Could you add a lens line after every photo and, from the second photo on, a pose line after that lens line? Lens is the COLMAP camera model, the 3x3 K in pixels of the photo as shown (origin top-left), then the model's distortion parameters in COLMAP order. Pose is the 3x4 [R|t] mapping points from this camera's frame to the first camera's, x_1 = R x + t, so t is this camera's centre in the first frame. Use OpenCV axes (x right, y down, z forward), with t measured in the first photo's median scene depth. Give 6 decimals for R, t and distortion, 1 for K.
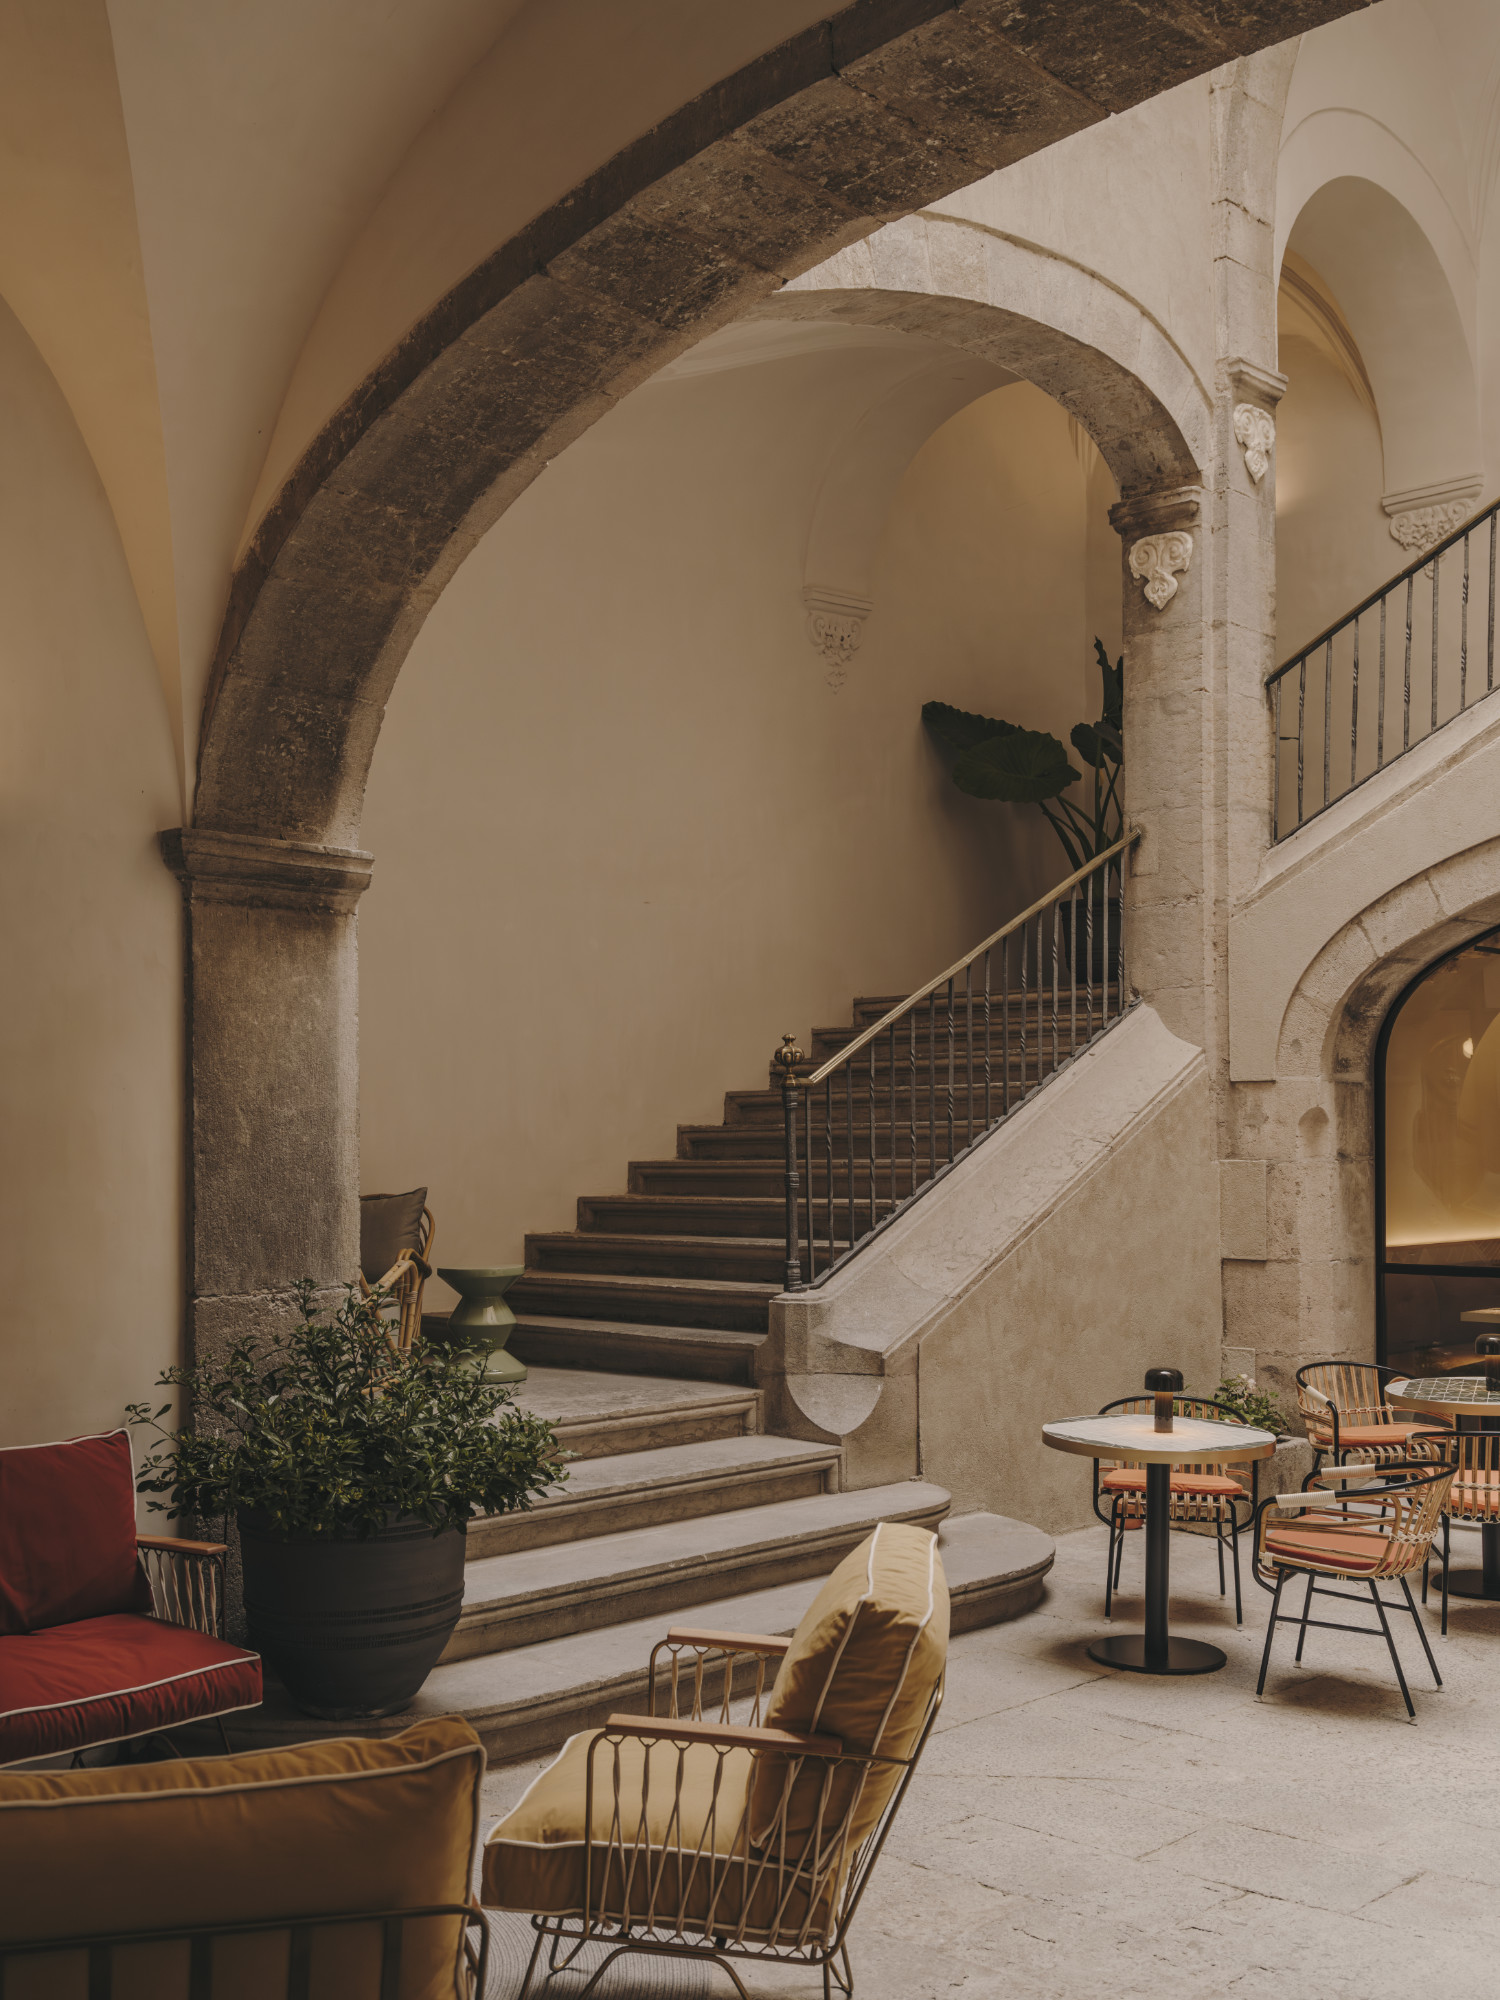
lens RADIAL K [[2133.1, 0, 750.2], [0, 2133.1, 1111.8], [0, 0, 1]] dist [0.061132, 0.009389]
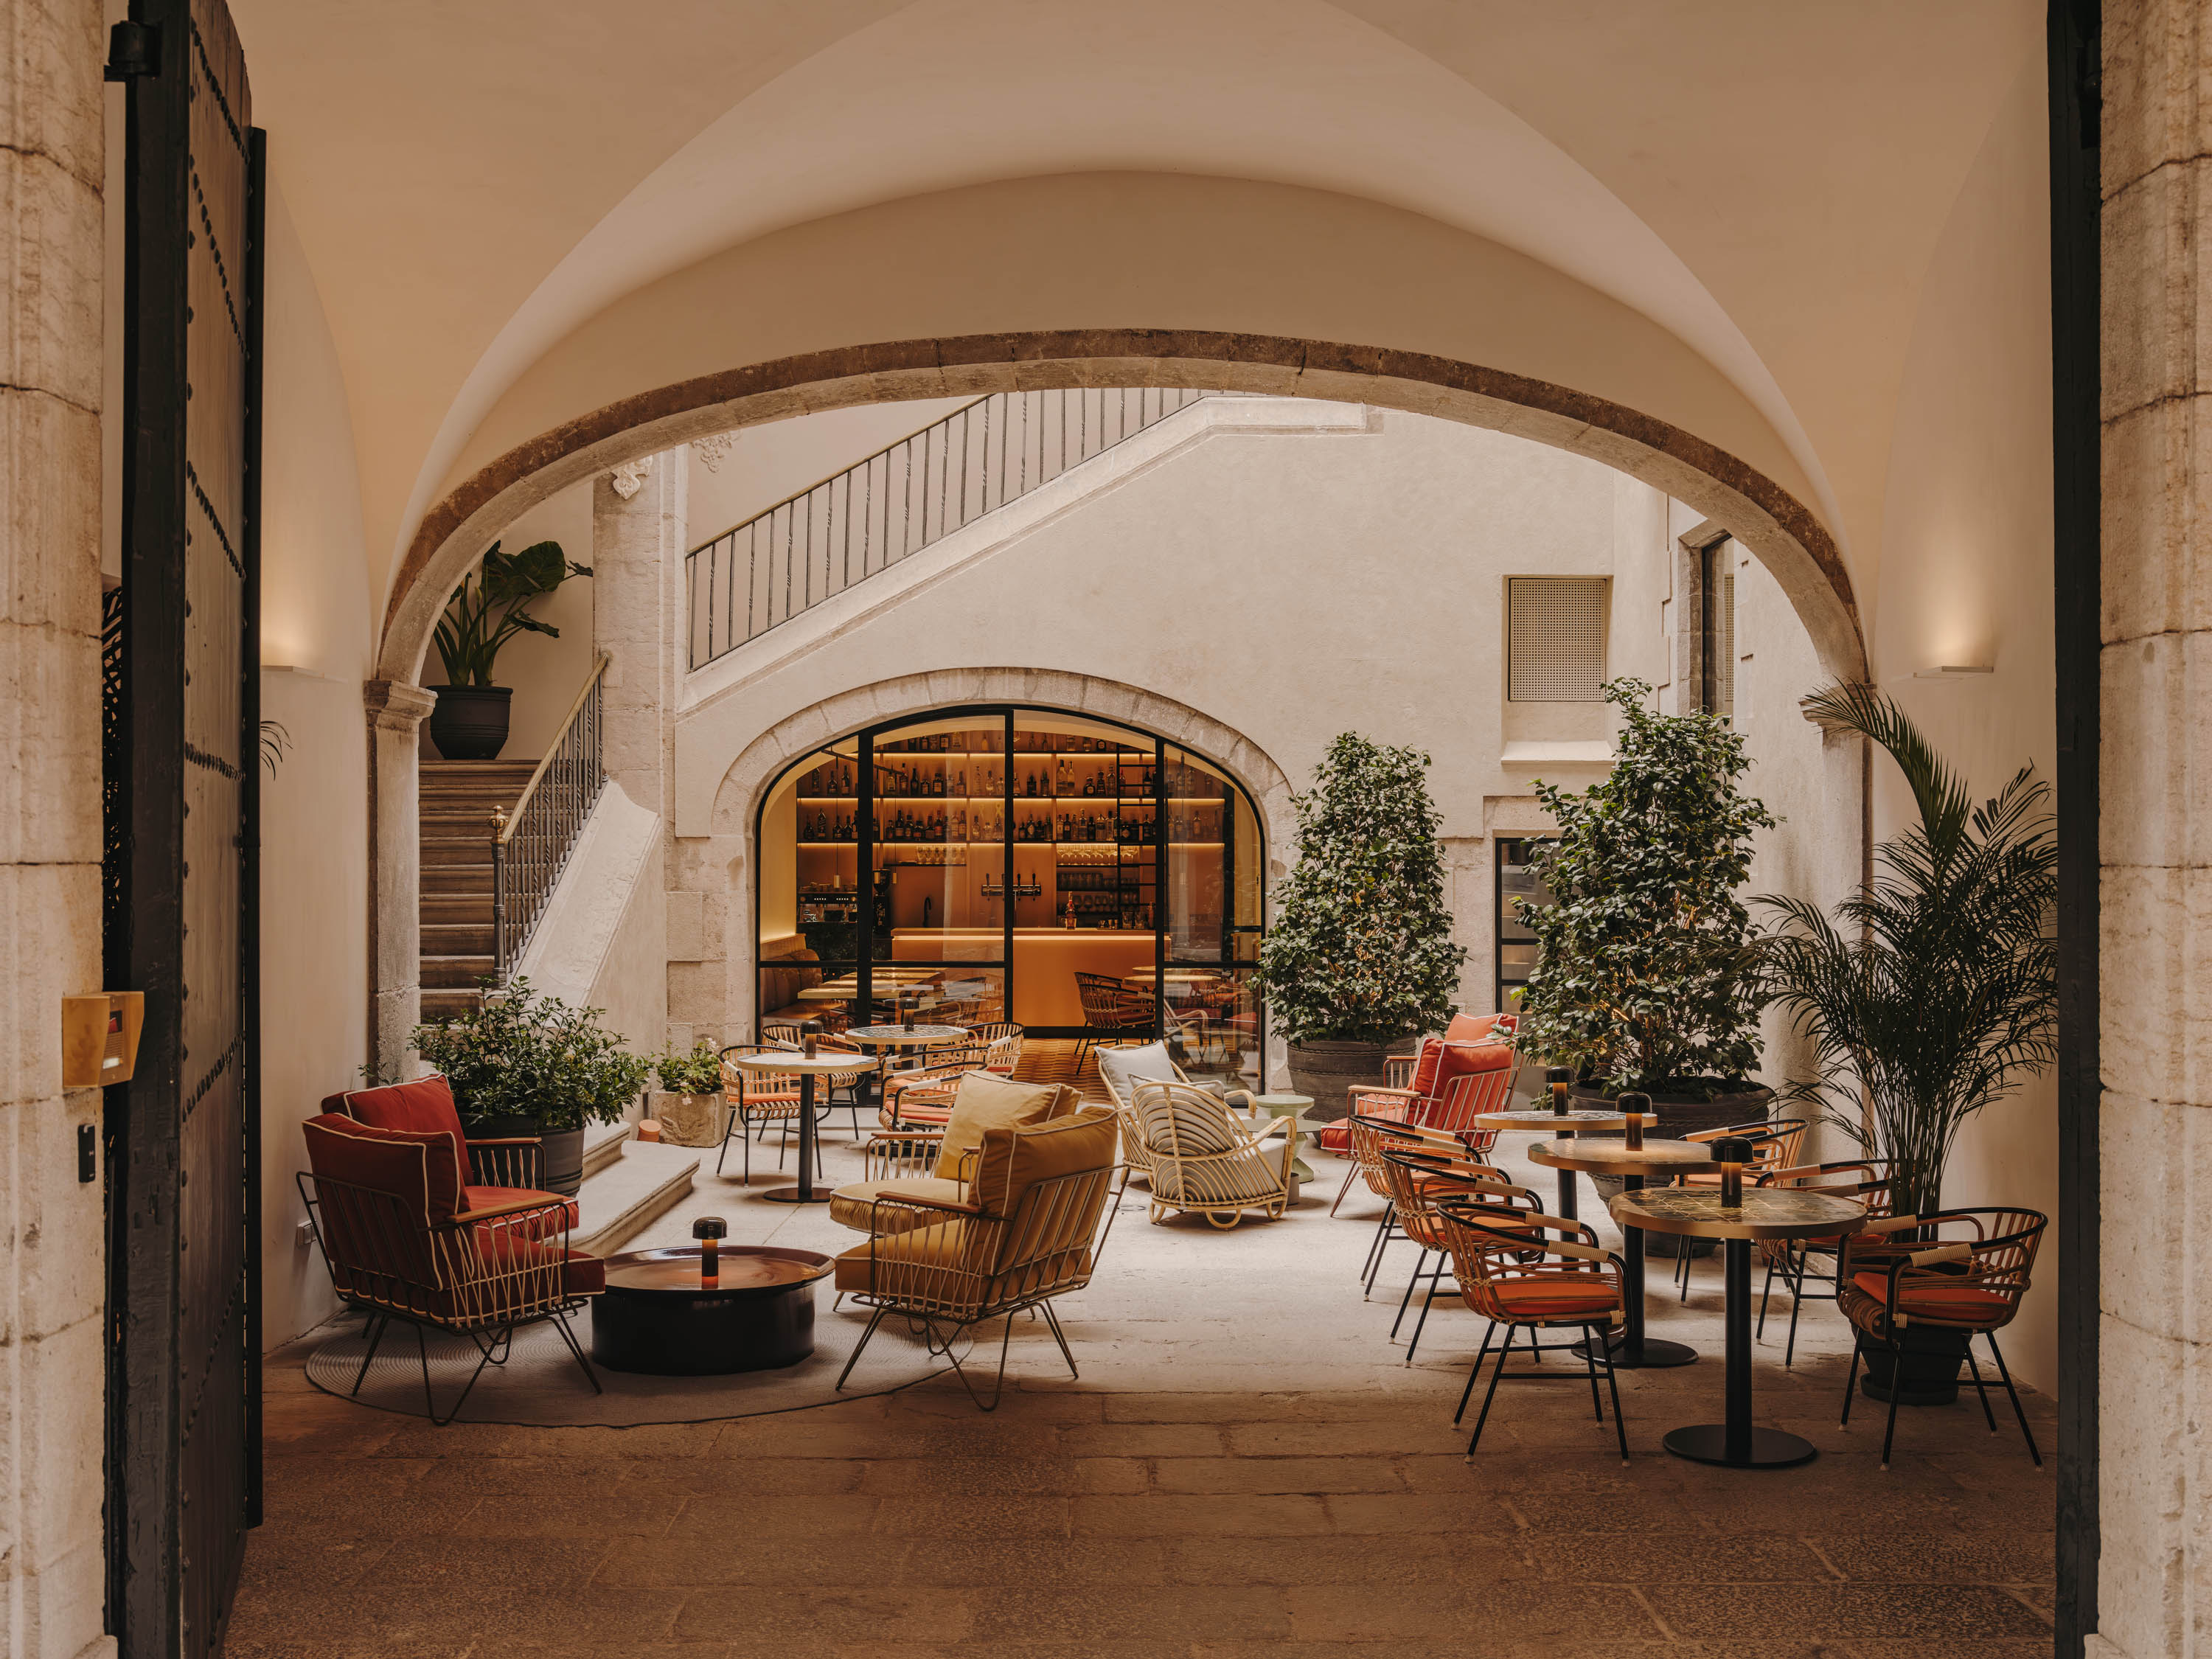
lens RADIAL K [[2359.2, 0, 1106.0], [0, 2359.2, 829.5], [0, 0, 1]] dist [0.061132, 0.009389]
pose [[0.730244, 0.009265, 0.683124, -0.652270], [-0.009294, 0.999950, -0.003627, -0.016380], [-0.683123, -0.003700, 0.730294, -0.353968]]
